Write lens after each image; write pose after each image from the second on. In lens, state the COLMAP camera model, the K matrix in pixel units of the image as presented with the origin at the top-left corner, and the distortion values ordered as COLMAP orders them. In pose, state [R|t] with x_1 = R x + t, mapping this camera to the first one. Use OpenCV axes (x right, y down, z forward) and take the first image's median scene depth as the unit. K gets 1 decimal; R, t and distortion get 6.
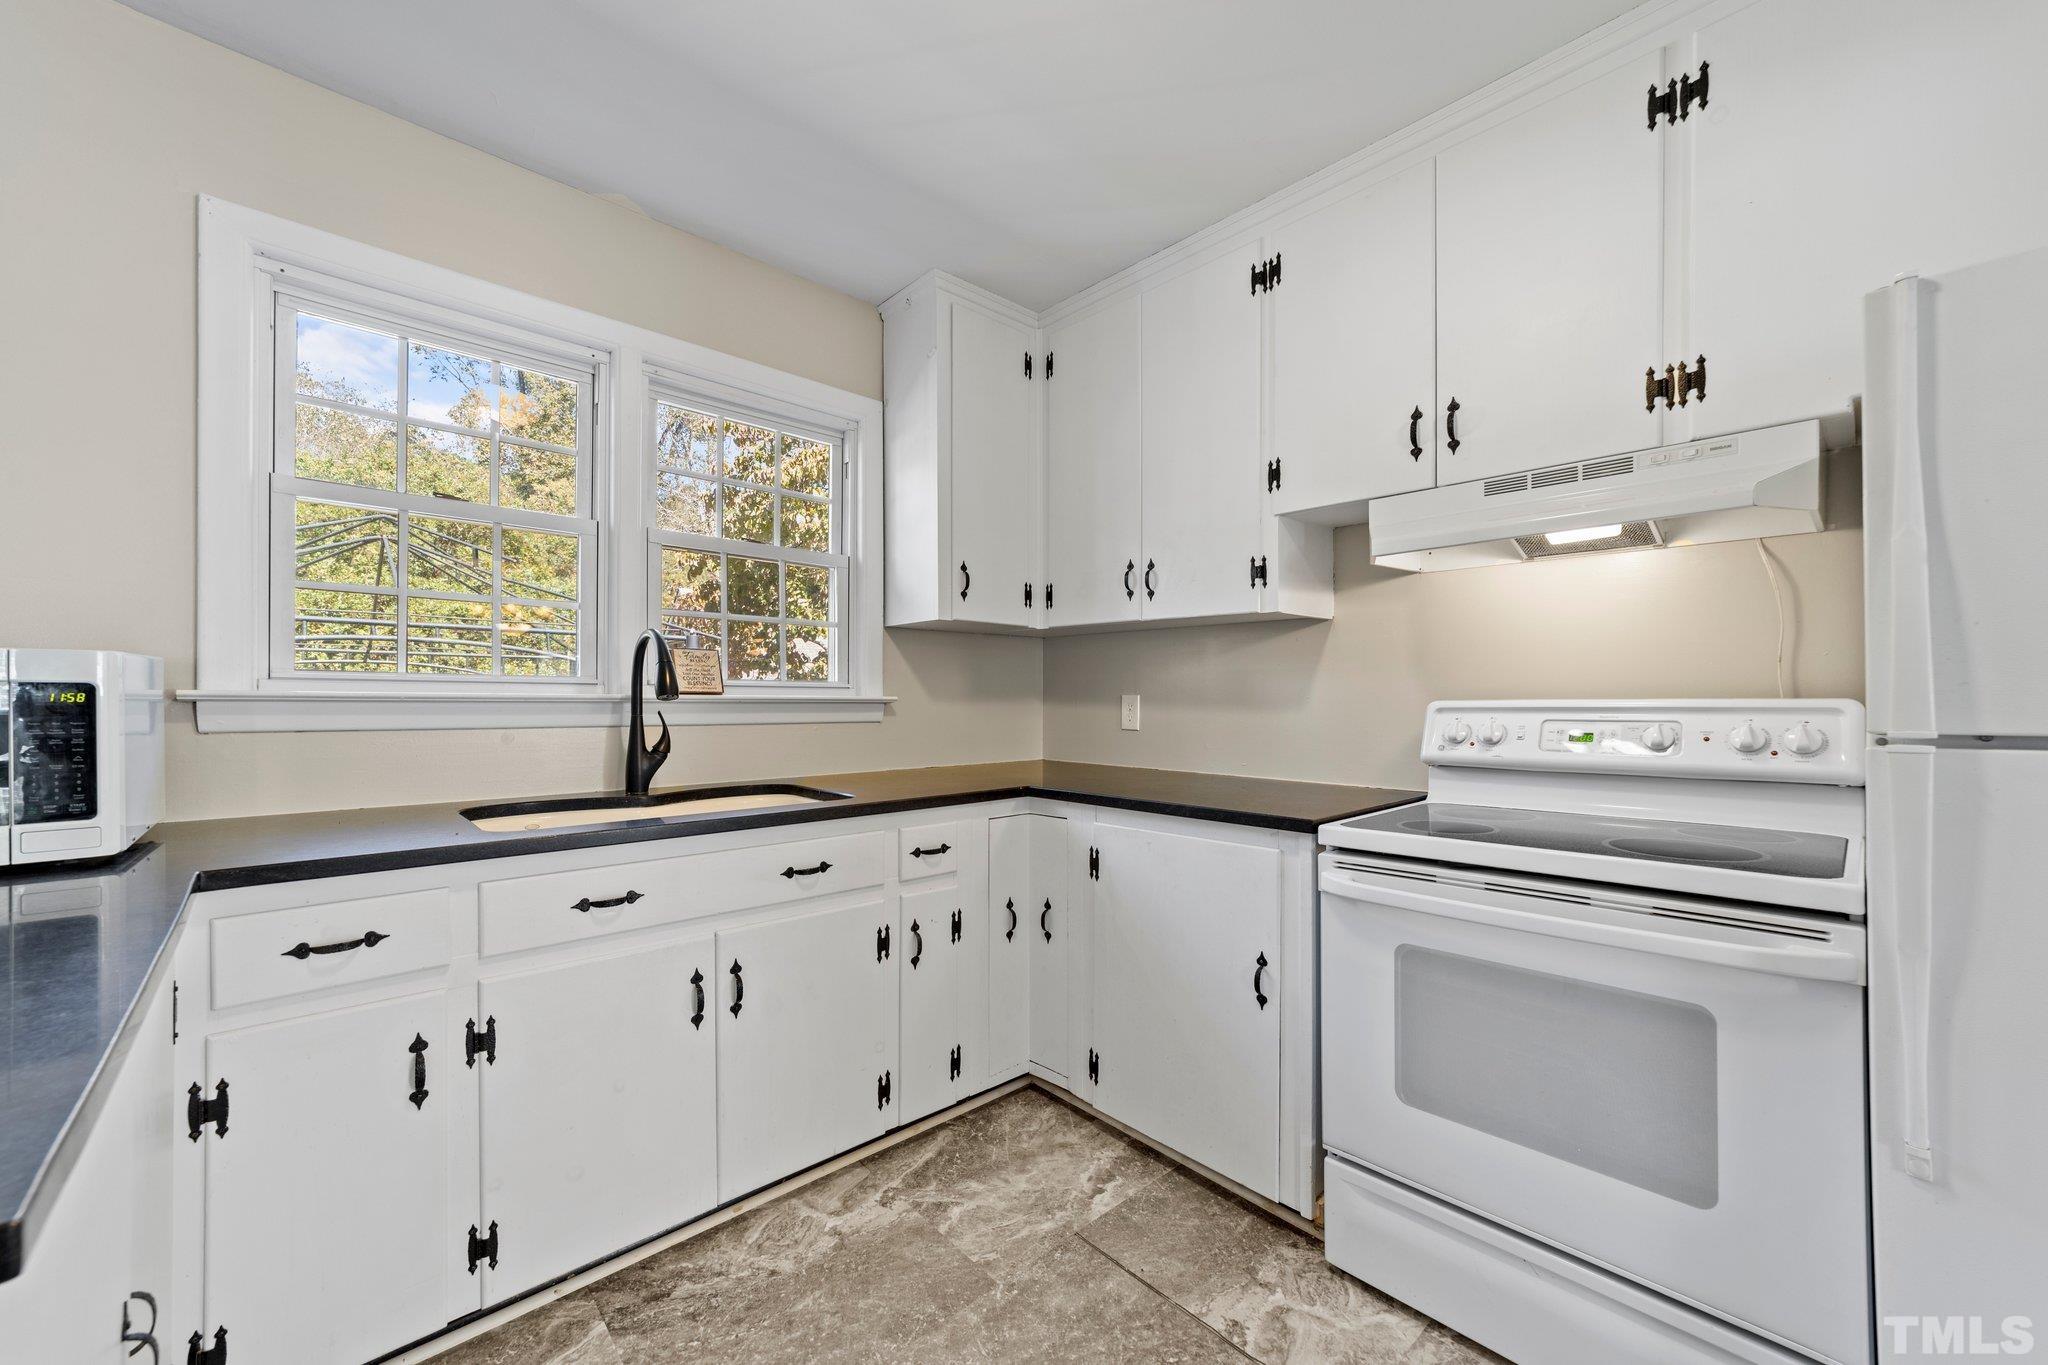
lens RADIAL K [[793.8, 0, 1028.1], [0, 793.8, 698.8], [0, 0, 1]] dist [-0.001609, 0.000570]
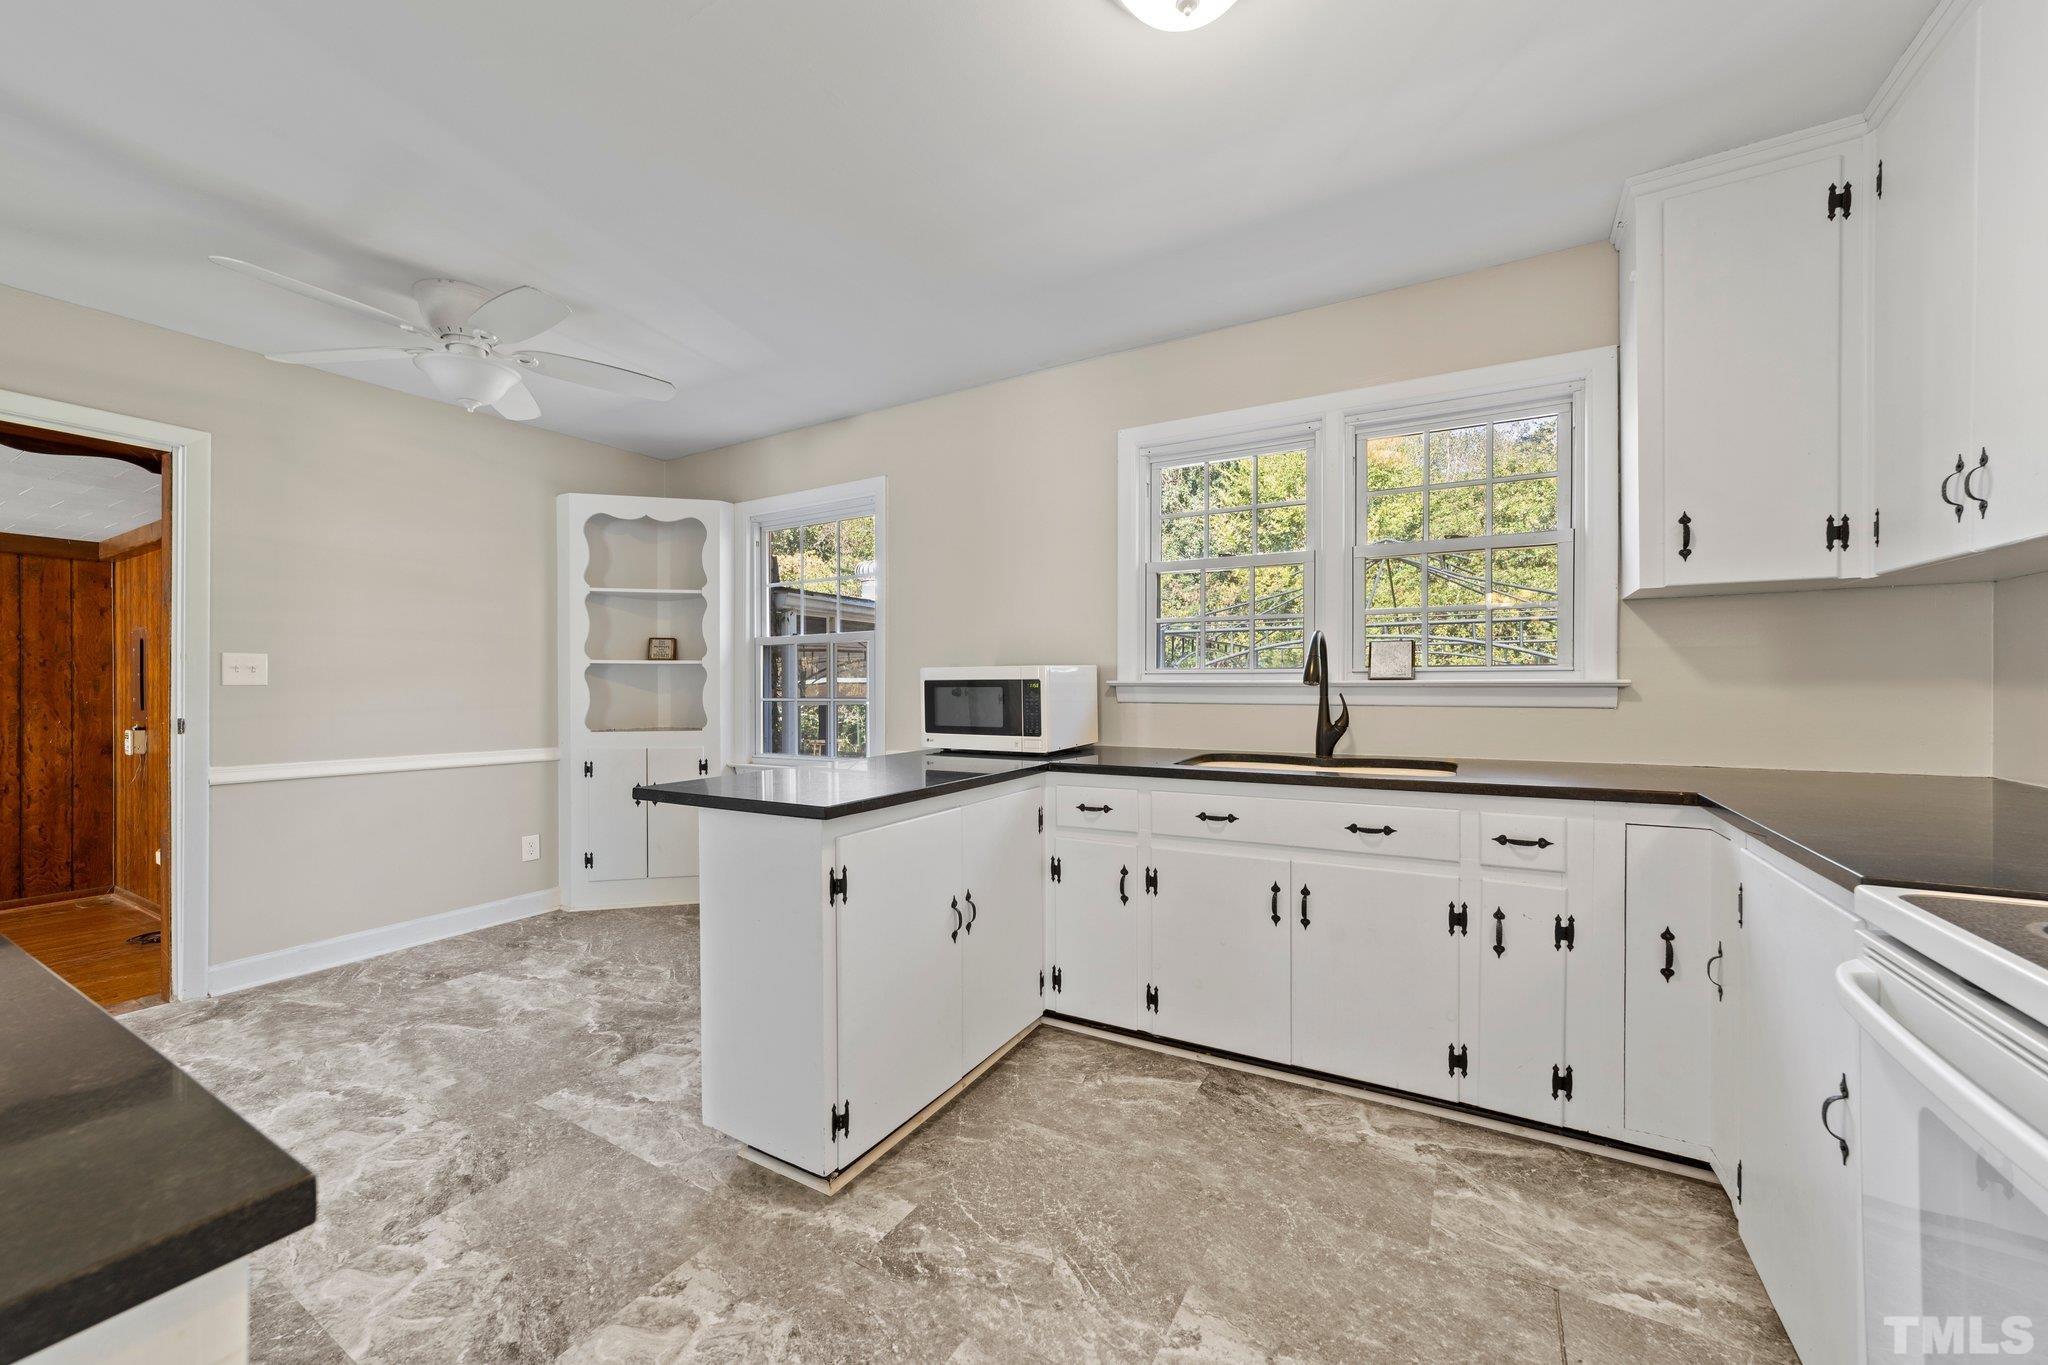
lens RADIAL K [[789.1, 0, 1017.8], [0, 789.1, 673.8], [0, 0, 1]] dist [-0.002419, 0.005907]
pose [[0.288798, -0.016125, -0.957254, 0.687500], [0.008828, 0.999860, -0.014180, -0.003404], [0.957349, -0.004356, 0.288900, 0.161705]]
